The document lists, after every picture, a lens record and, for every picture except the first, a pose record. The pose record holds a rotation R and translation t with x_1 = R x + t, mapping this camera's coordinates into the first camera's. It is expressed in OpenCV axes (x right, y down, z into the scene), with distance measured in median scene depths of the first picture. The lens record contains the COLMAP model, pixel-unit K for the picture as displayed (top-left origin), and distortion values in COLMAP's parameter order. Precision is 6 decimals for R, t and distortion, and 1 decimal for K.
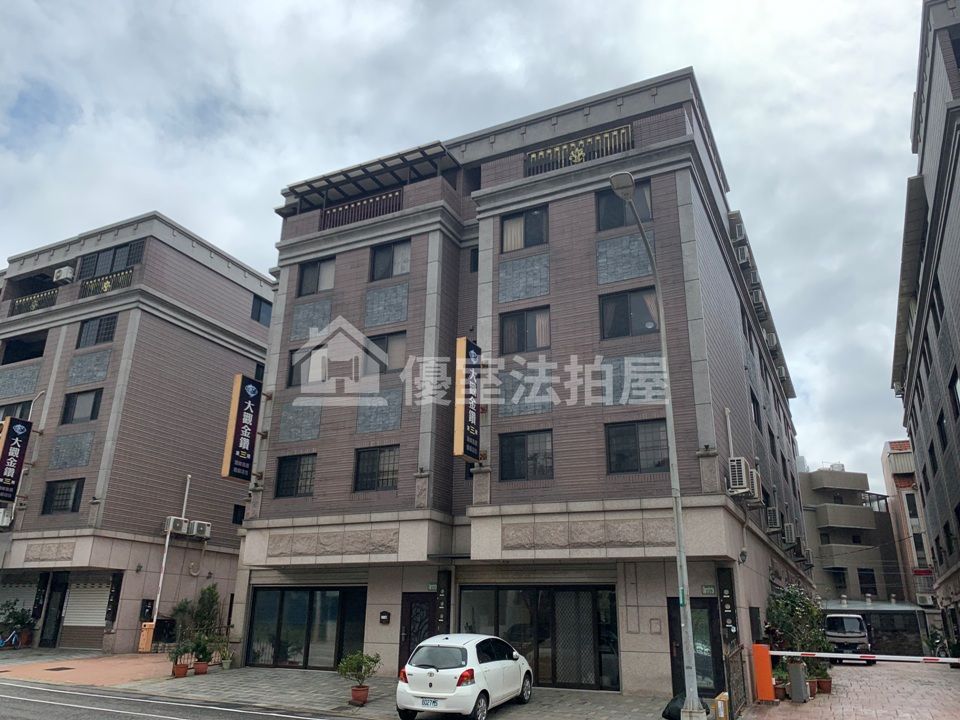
lens RADIAL K [[732.5, 0, 480.0], [0, 732.5, 360.0], [0, 0, 1]] dist [0.019429, -0.017767]
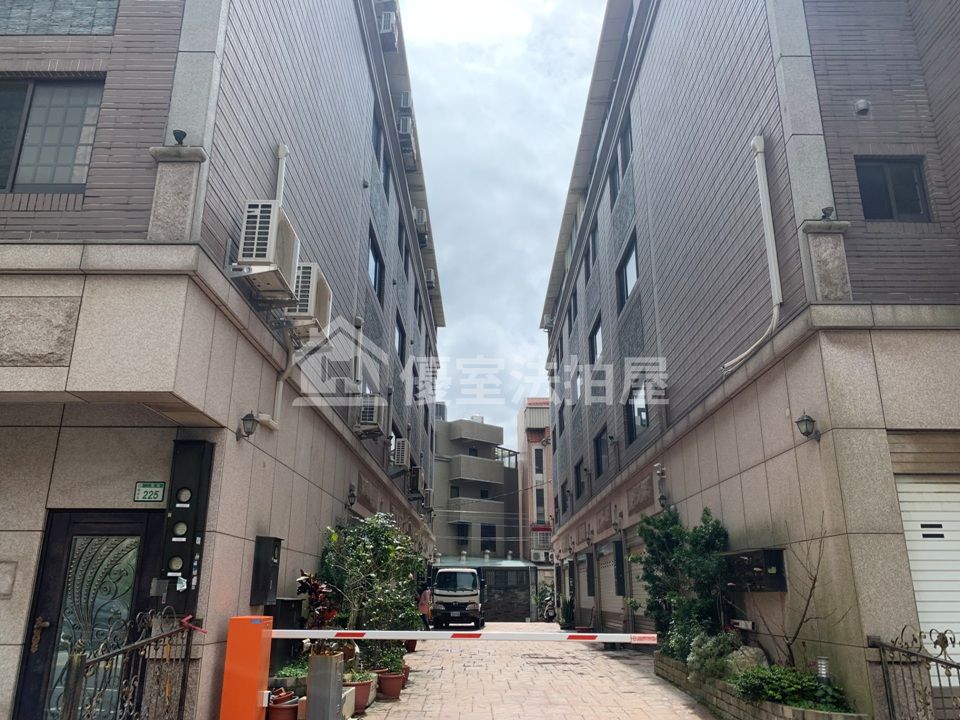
lens RADIAL K [[732.5, 0, 480.0], [0, 732.5, 360.0], [0, 0, 1]] dist [0.019429, -0.017767]
pose [[0.897697, 0.115951, 0.425083, 0.105953], [-0.134654, 0.990792, 0.014104, 0.074740], [-0.419534, -0.069900, 0.905044, 0.197452]]
